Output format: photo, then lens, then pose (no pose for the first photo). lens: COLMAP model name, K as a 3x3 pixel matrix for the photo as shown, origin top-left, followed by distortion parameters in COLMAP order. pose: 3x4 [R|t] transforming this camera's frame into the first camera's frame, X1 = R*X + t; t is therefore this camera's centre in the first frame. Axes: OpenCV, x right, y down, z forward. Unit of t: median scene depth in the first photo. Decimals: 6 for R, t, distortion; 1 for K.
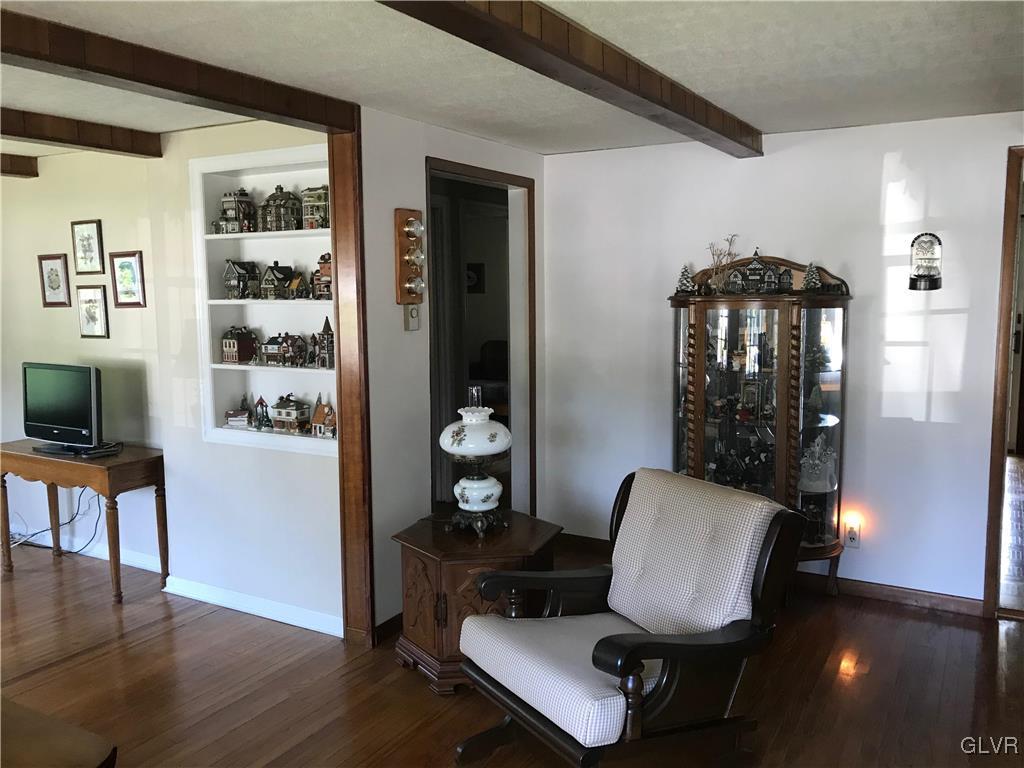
lens RADIAL K [[827.2, 0, 512.0], [0, 827.2, 384.0], [0, 0, 1]] dist [0.109563, -0.319824]
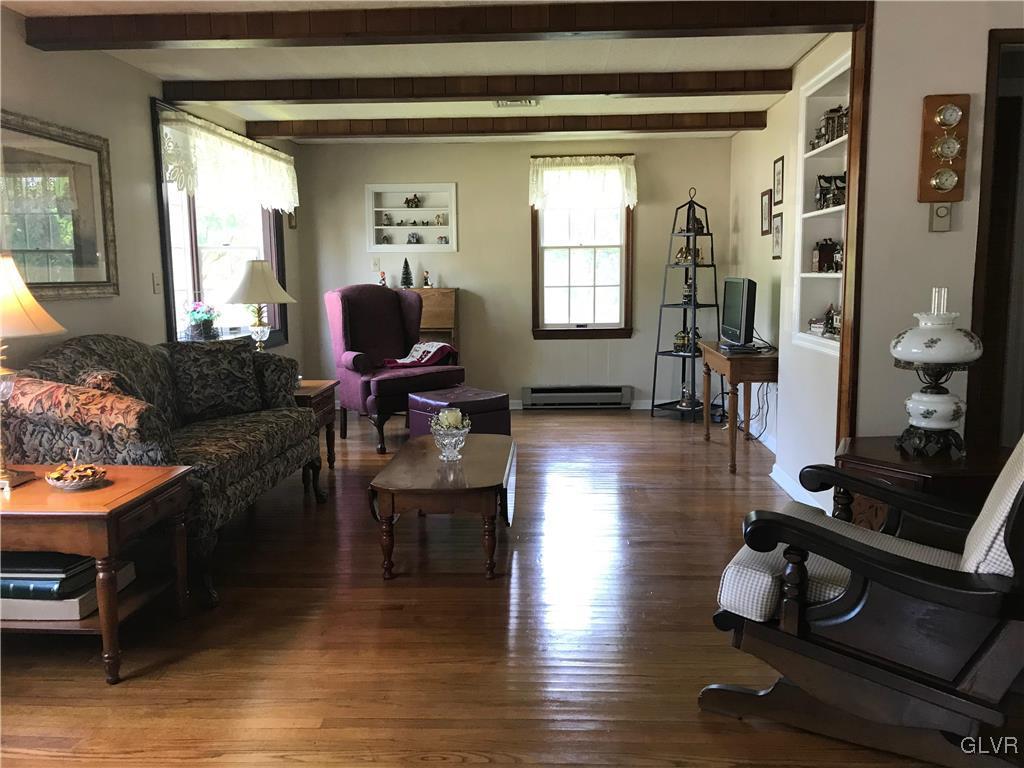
lens RADIAL K [[834.6, 0, 512.0], [0, 834.6, 384.0], [0, 0, 1]] dist [0.006223, 0.004285]
pose [[0.451559, 0.120478, -0.884070, 0.485055], [-0.082664, 0.992229, 0.092995, 0.052247], [0.888404, 0.031089, 0.458009, 0.171361]]
